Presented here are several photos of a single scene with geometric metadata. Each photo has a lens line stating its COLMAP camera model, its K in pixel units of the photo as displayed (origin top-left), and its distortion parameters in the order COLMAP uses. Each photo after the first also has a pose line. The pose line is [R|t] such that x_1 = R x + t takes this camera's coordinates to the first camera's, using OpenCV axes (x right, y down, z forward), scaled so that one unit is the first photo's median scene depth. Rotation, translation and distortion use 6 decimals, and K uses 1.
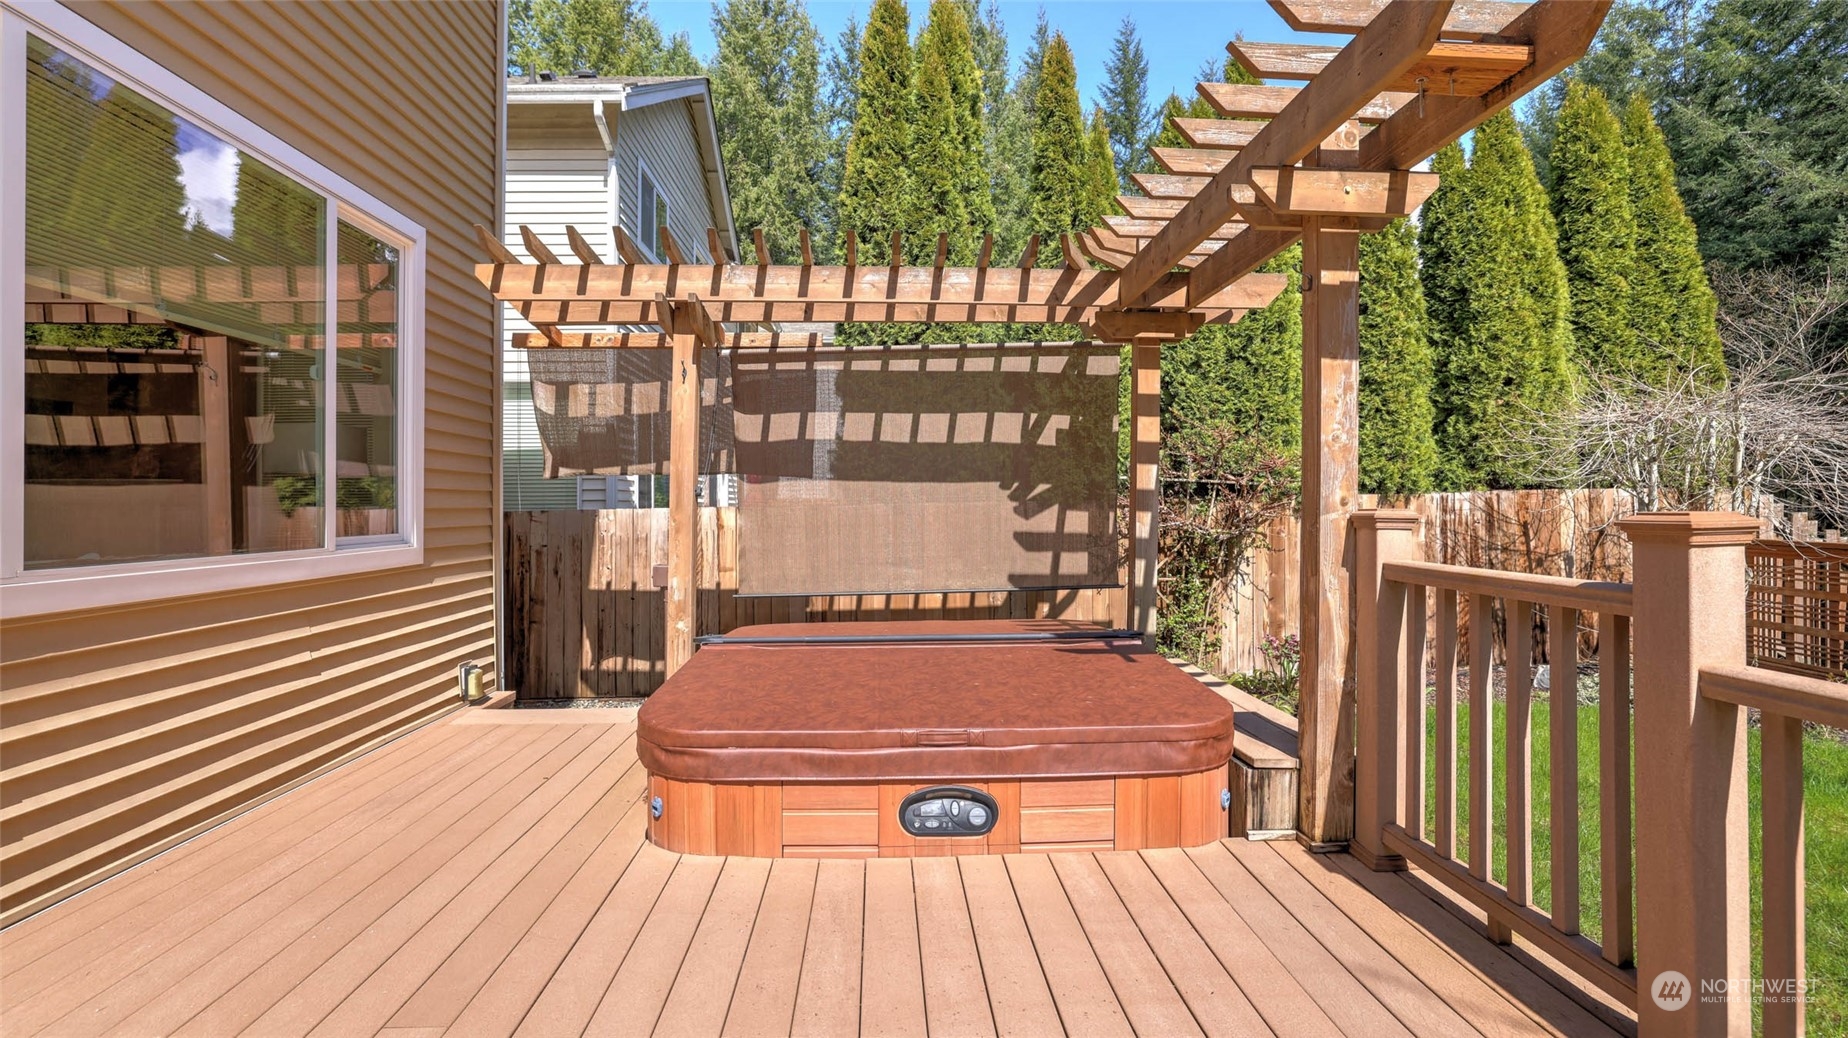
lens RADIAL K [[790.2, 0, 895.6], [0, 790.2, 499.3], [0, 0, 1]] dist [-0.034642, 0.010284]
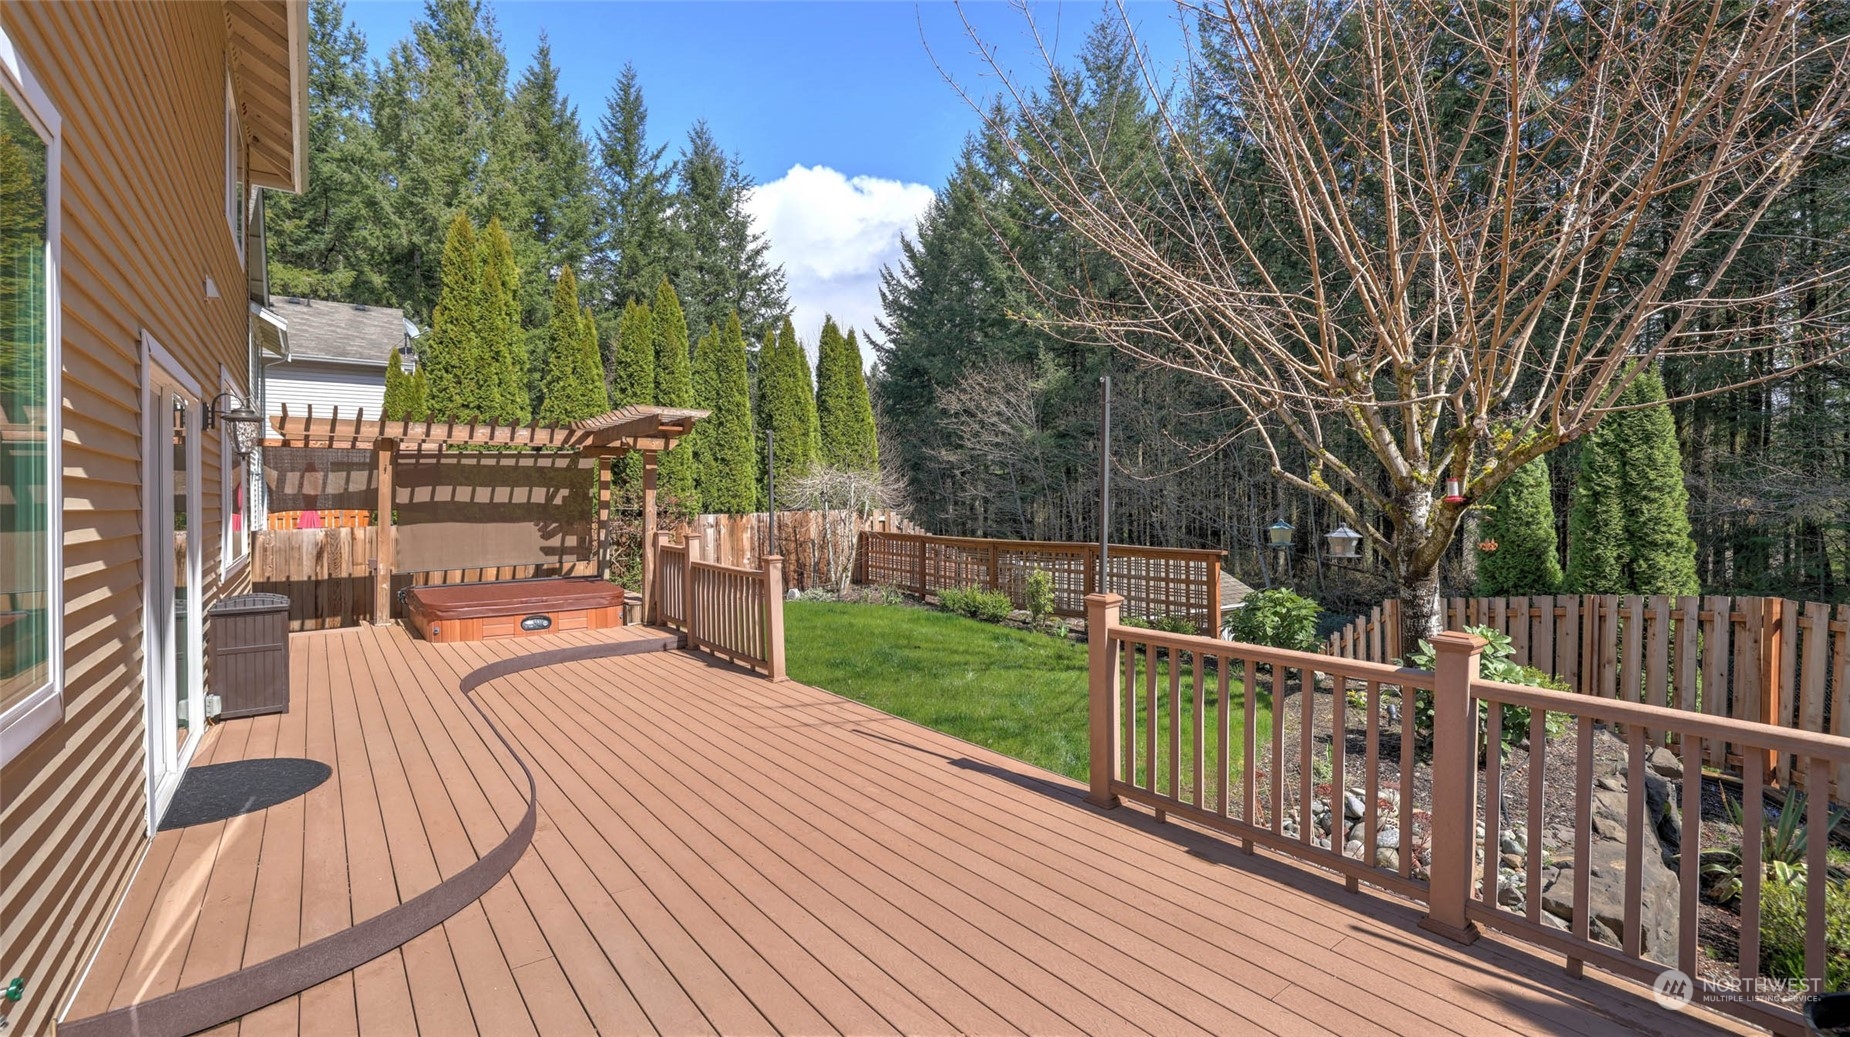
lens RADIAL K [[791.1, 0, 913.1], [0, 791.1, 505.7], [0, 0, 1]] dist [-0.034642, 0.010284]
pose [[0.808151, -0.006270, 0.588943, -0.226232], [-0.001886, 0.999911, 0.013233, -0.057999], [-0.588973, -0.011805, 0.808067, -1.001796]]
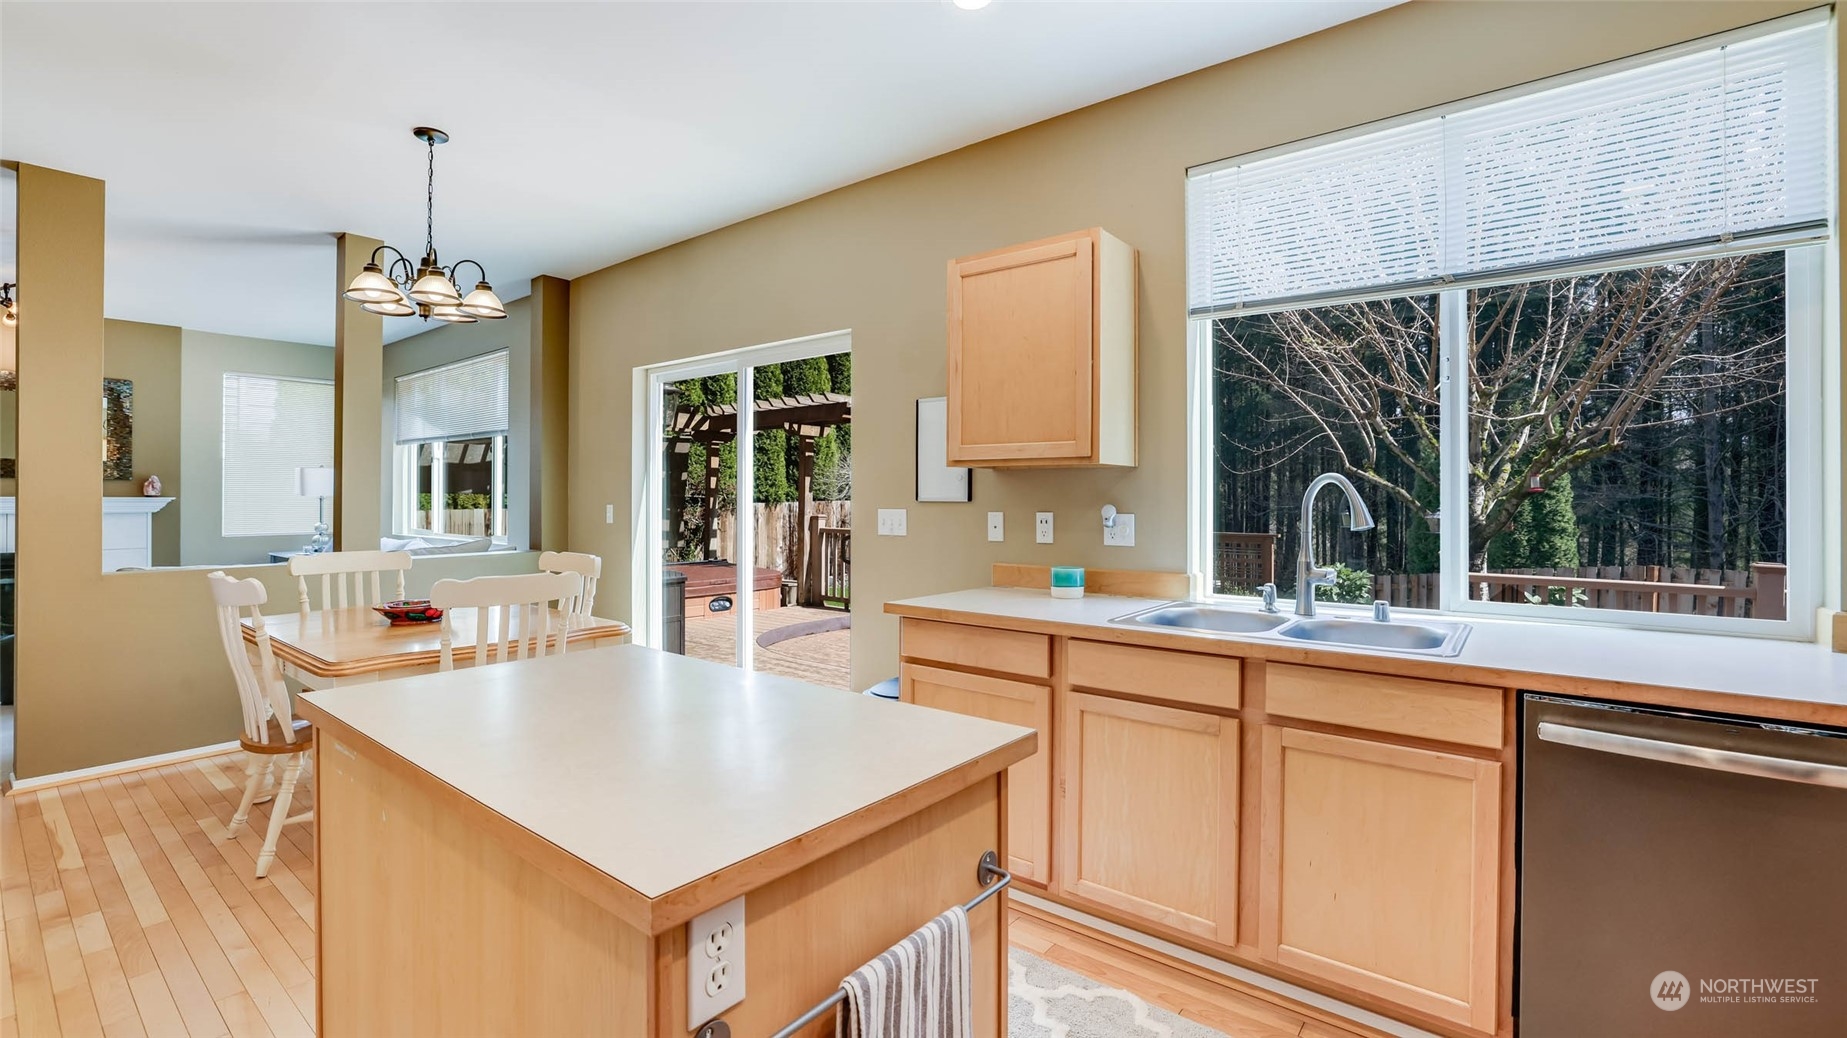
lens RADIAL K [[789.8, 0, 918.4], [0, 789.8, 499.8], [0, 0, 1]] dist [-0.034642, 0.010284]
pose [[0.647193, 0.005655, 0.762306, -0.740261], [-0.014617, 0.999881, 0.004992, -0.031323], [-0.762186, -0.014373, 0.647198, -0.692864]]
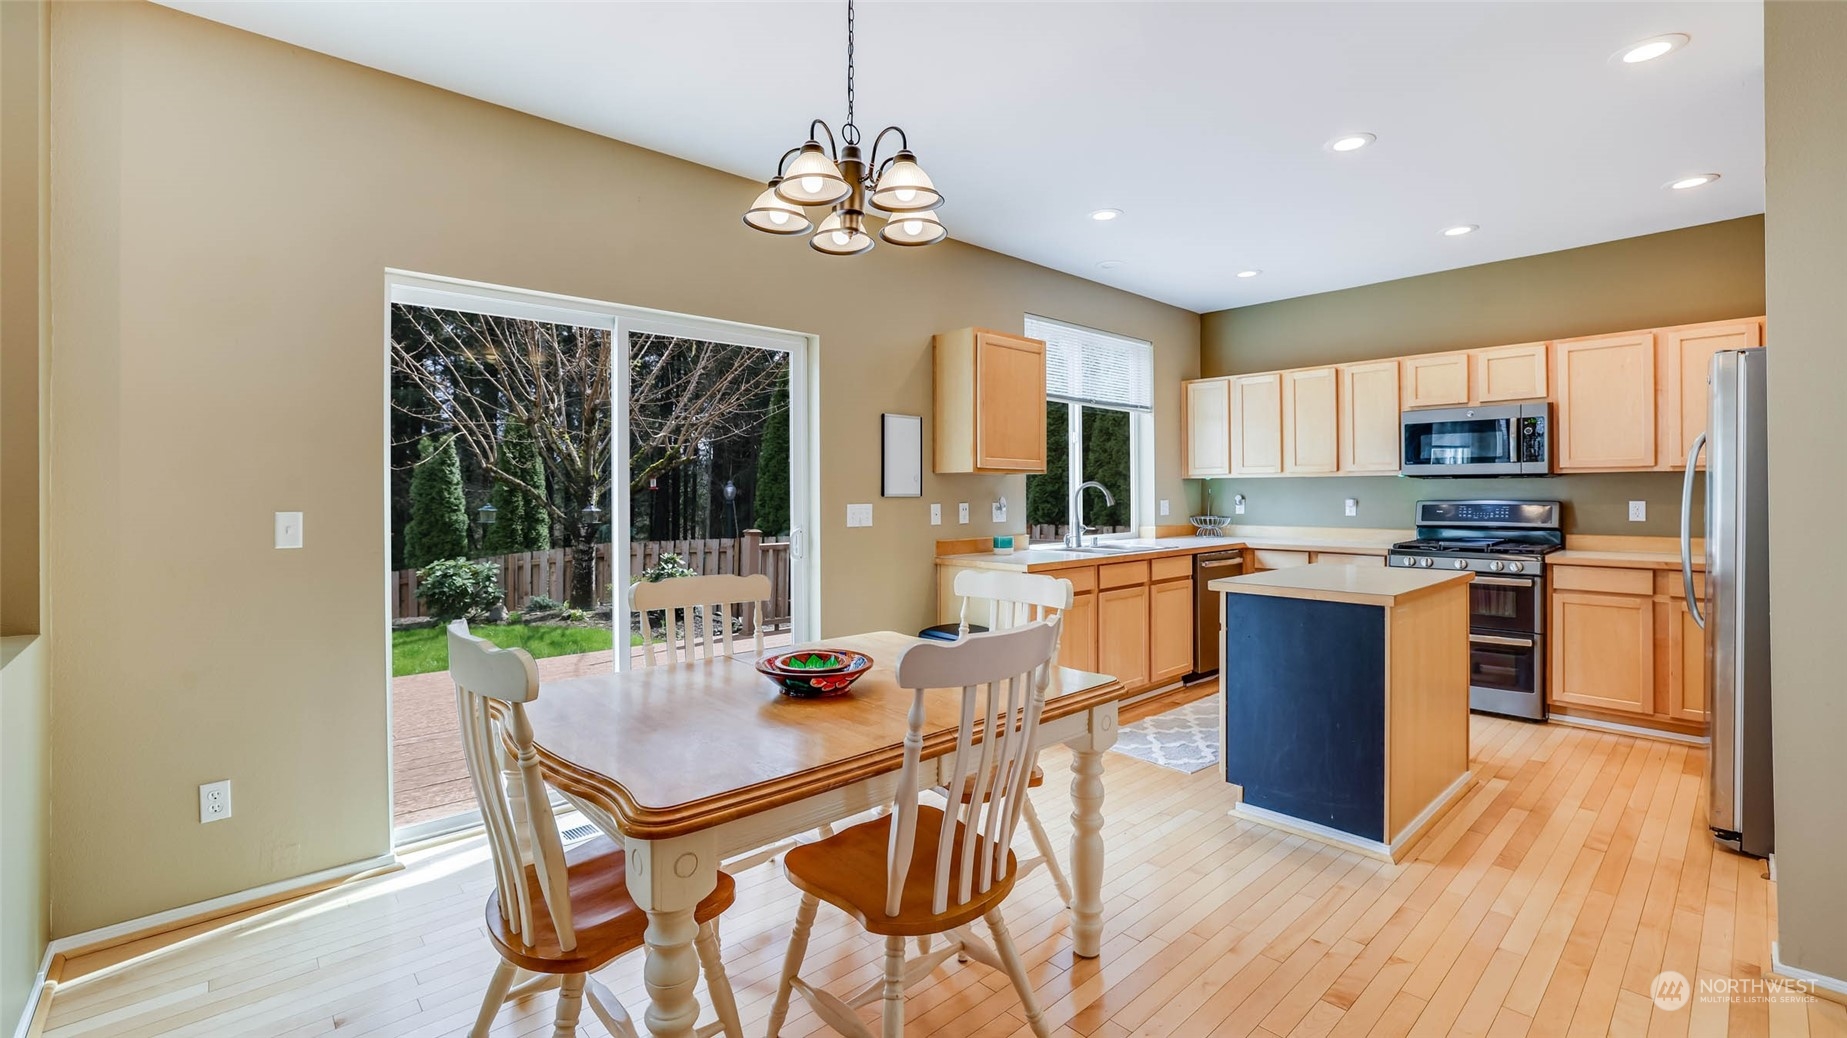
lens RADIAL K [[789.8, 0, 911.4], [0, 789.8, 489.5], [0, 0, 1]] dist [-0.034642, 0.010284]
pose [[-0.635805, 0.012801, 0.771743, -0.844125], [0.000863, 0.999874, -0.015874, -0.024116], [-0.771849, -0.009427, -0.635736, -0.002322]]
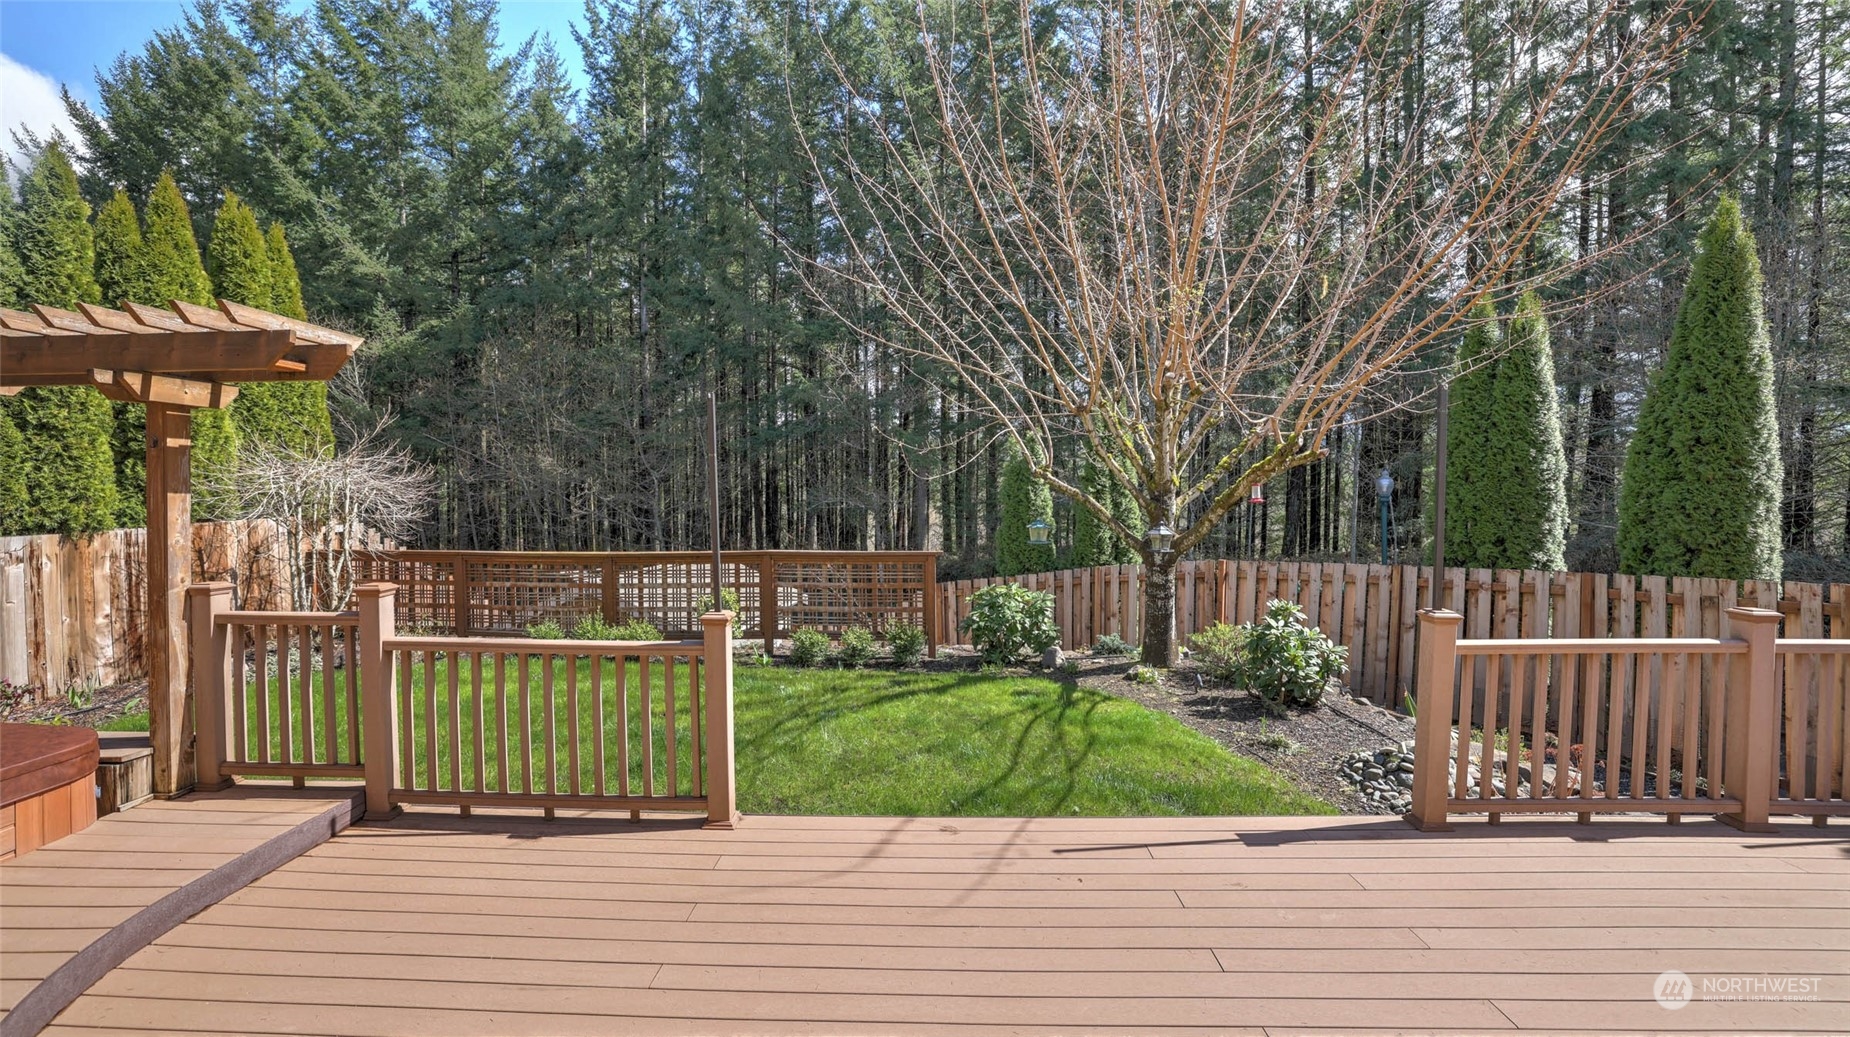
lens RADIAL K [[791.1, 0, 925.1], [0, 791.1, 497.7], [0, 0, 1]] dist [-0.034642, 0.010284]
pose [[0.067559, -0.016122, 0.997585, -0.349293], [0.000359, 0.999870, 0.016134, -0.073191], [-0.997715, -0.000731, 0.067556, -0.246874]]
